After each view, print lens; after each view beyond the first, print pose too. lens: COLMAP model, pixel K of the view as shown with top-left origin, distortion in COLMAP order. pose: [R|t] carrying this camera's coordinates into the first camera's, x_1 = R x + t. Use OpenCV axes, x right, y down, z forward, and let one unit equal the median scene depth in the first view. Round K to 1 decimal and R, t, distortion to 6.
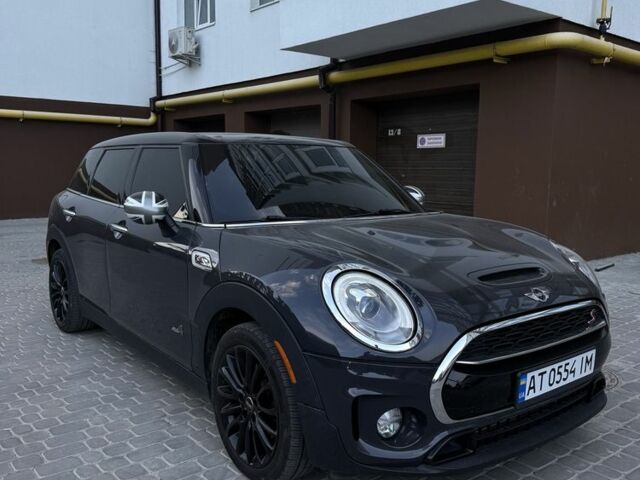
lens RADIAL K [[601.0, 0, 310.7], [0, 601.0, 252.7], [0, 0, 1]] dist [0.009511, -0.008449]
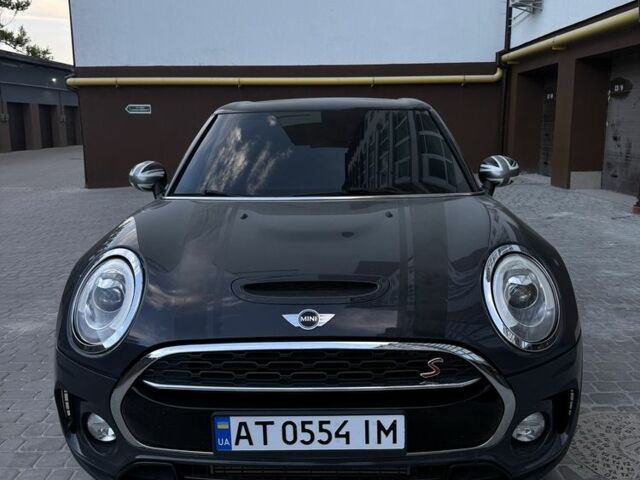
lens RADIAL K [[581.2, 0, 320.0], [0, 581.2, 240.0], [0, 0, 1]] dist [0.072555, -0.004673]
pose [[0.778961, 0.105022, -0.618216, 0.477447], [-0.069148, 0.994249, 0.081775, -0.050239], [0.623248, -0.020951, 0.781743, 0.262674]]
